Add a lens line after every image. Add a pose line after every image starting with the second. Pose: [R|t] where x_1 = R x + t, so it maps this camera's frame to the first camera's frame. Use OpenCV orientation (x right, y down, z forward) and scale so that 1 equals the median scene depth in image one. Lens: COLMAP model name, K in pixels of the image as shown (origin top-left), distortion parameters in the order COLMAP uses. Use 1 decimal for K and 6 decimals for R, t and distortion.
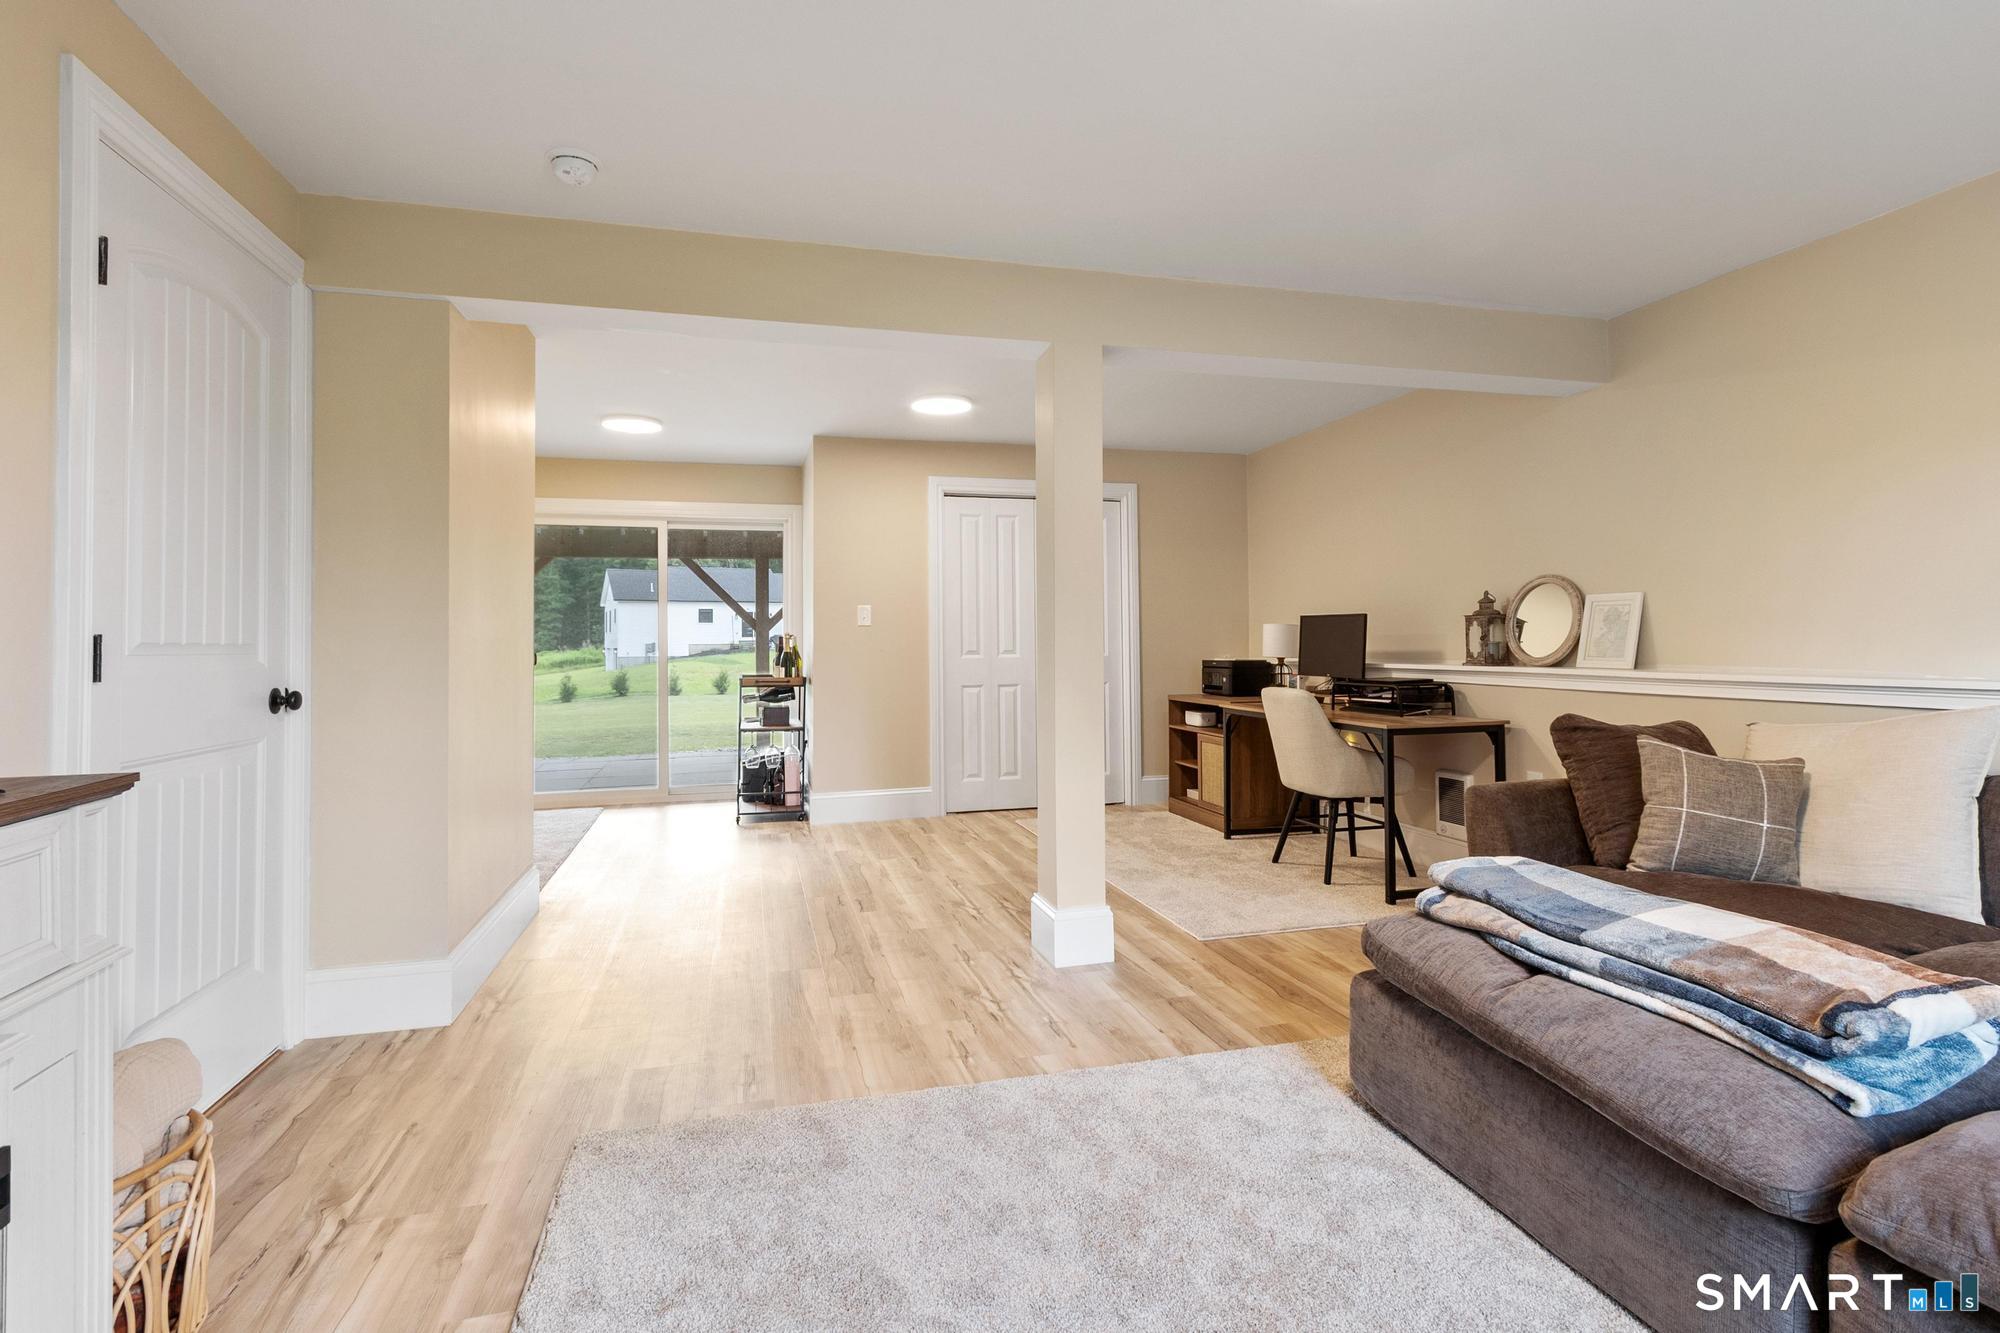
lens RADIAL K [[951.5, 0, 996.8], [0, 951.5, 652.7], [0, 0, 1]] dist [0.003972, -0.000409]
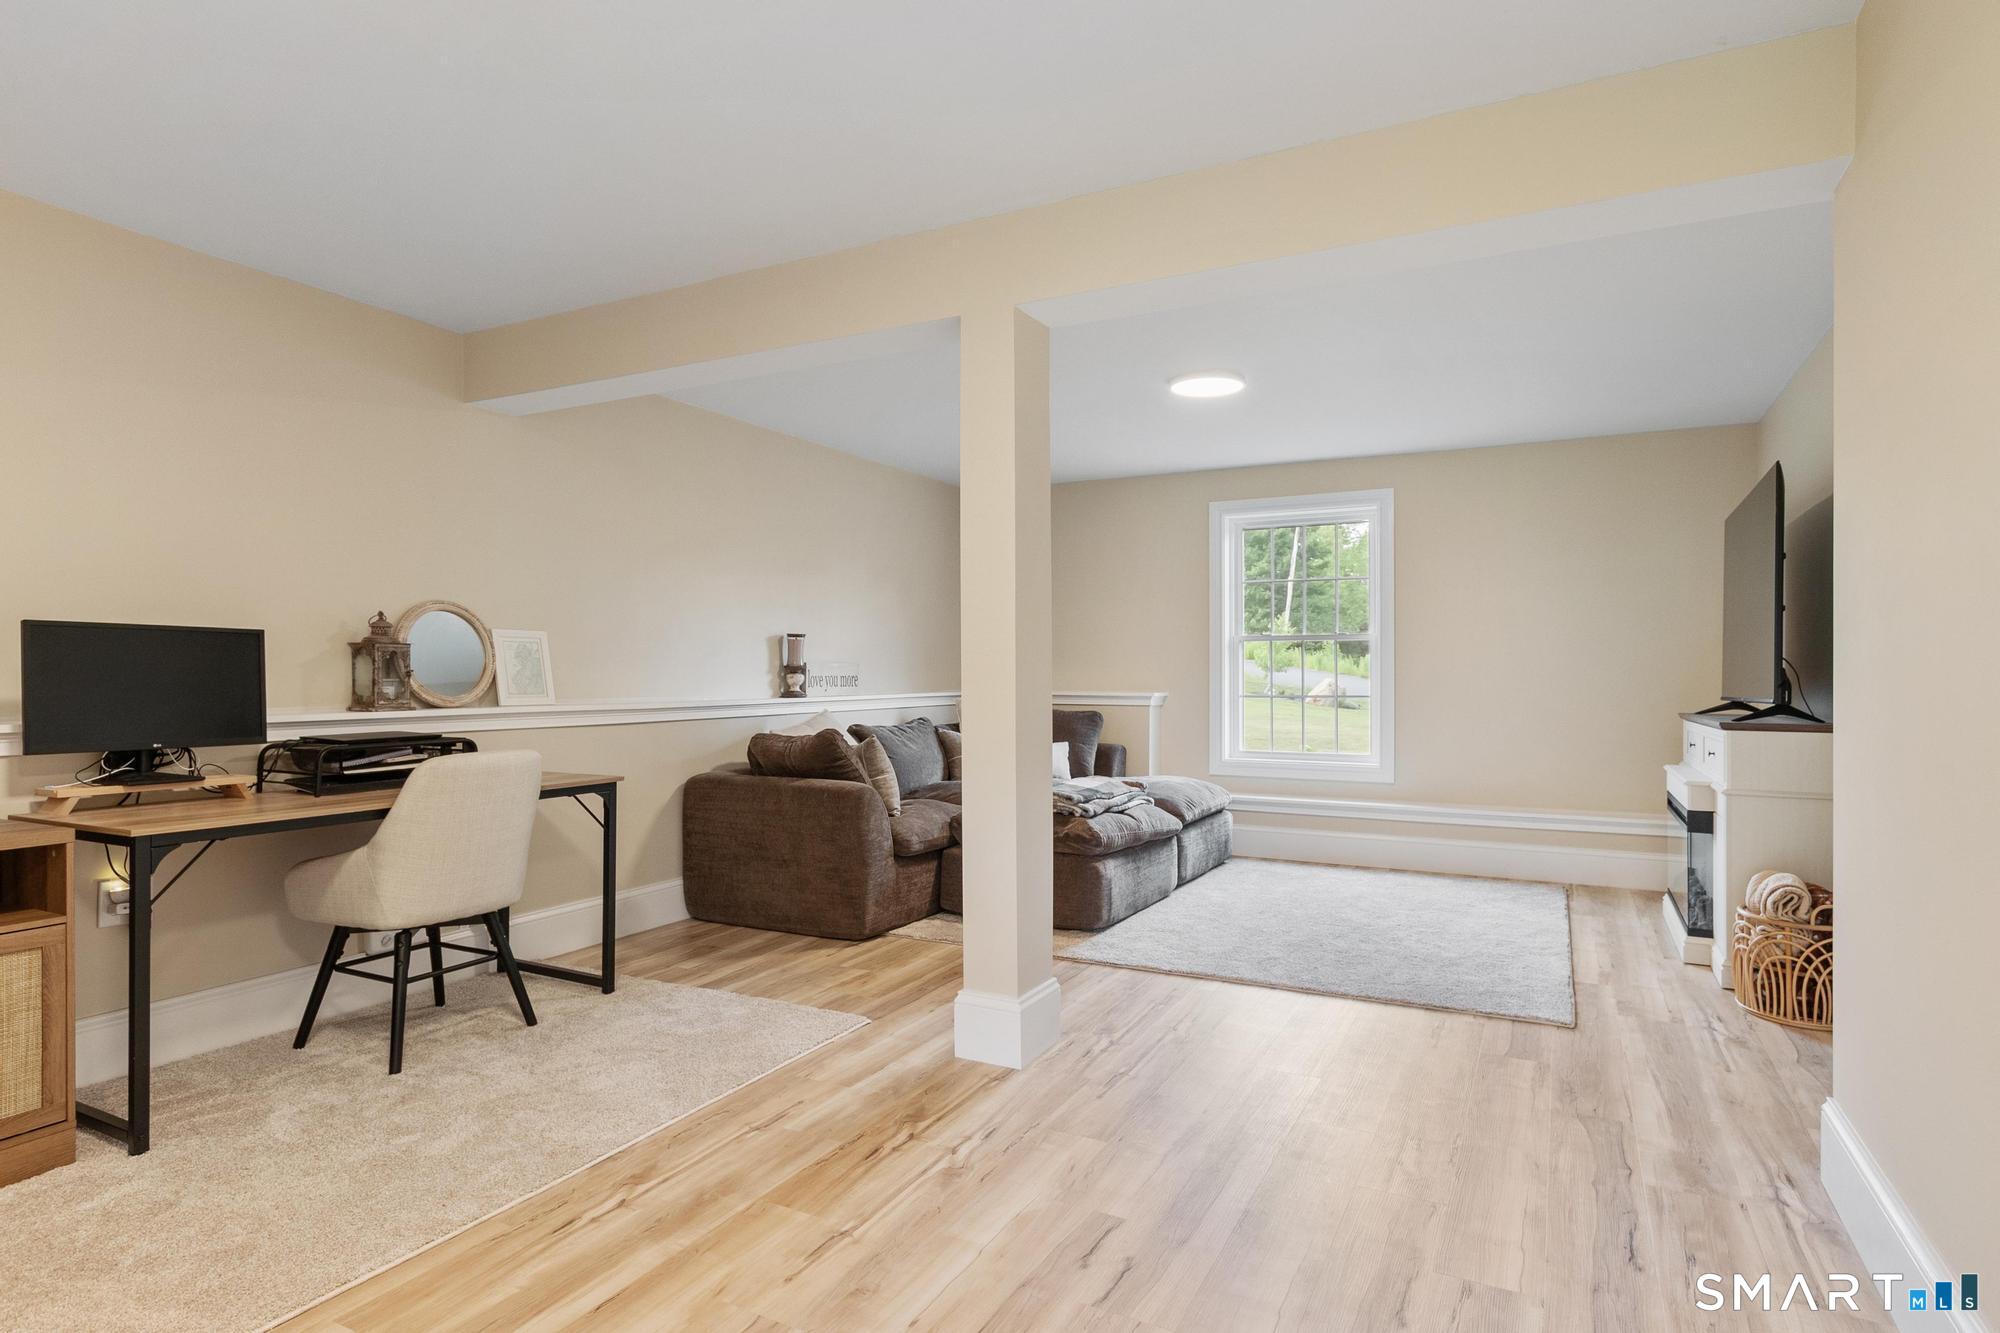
lens RADIAL K [[1148.5, 0, 1000.0], [0, 1148.5, 666.5], [0, 0, 1]] dist [0.003615, -0.000144]
pose [[-0.754889, 0.014521, 0.655691, -0.586119], [0.019547, 0.999809, 0.000362, -0.016273], [-0.655561, 0.013090, -0.755029, 1.791306]]
